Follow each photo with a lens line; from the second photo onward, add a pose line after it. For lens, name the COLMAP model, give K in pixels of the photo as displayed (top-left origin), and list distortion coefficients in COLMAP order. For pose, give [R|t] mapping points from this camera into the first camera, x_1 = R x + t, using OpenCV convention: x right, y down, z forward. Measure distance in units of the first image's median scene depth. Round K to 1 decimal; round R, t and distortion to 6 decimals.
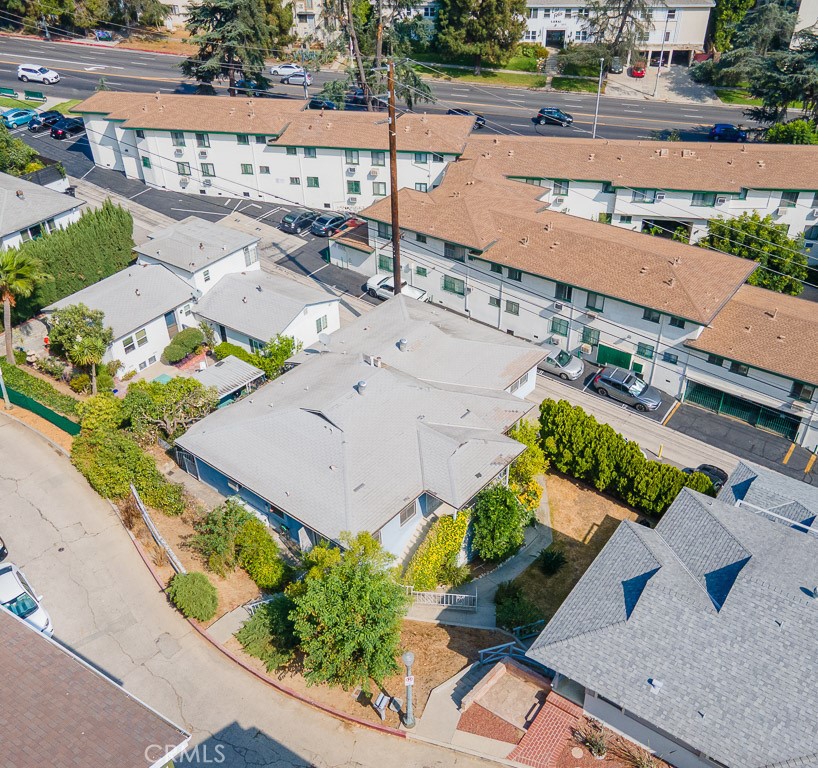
lens RADIAL K [[939.6, 0, 407.6], [0, 939.6, 388.6], [0, 0, 1]] dist [0.028133, 0.000000]
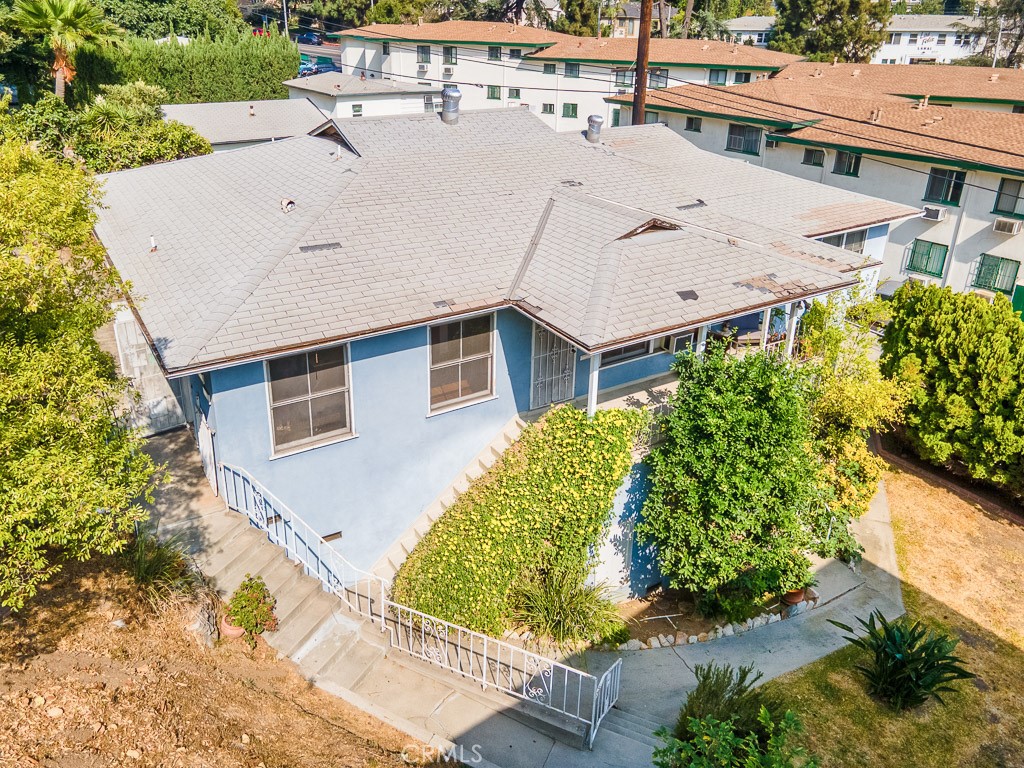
lens RADIAL K [[807.8, 0, 466.0], [0, 807.8, 295.3], [0, 0, 1]] dist [0.033642, -0.001444]
pose [[0.938403, 0.142085, -0.314978, 0.064688], [-0.219863, 0.948738, -0.227059, 0.121778], [0.266570, 0.282325, 0.921538, 0.511748]]
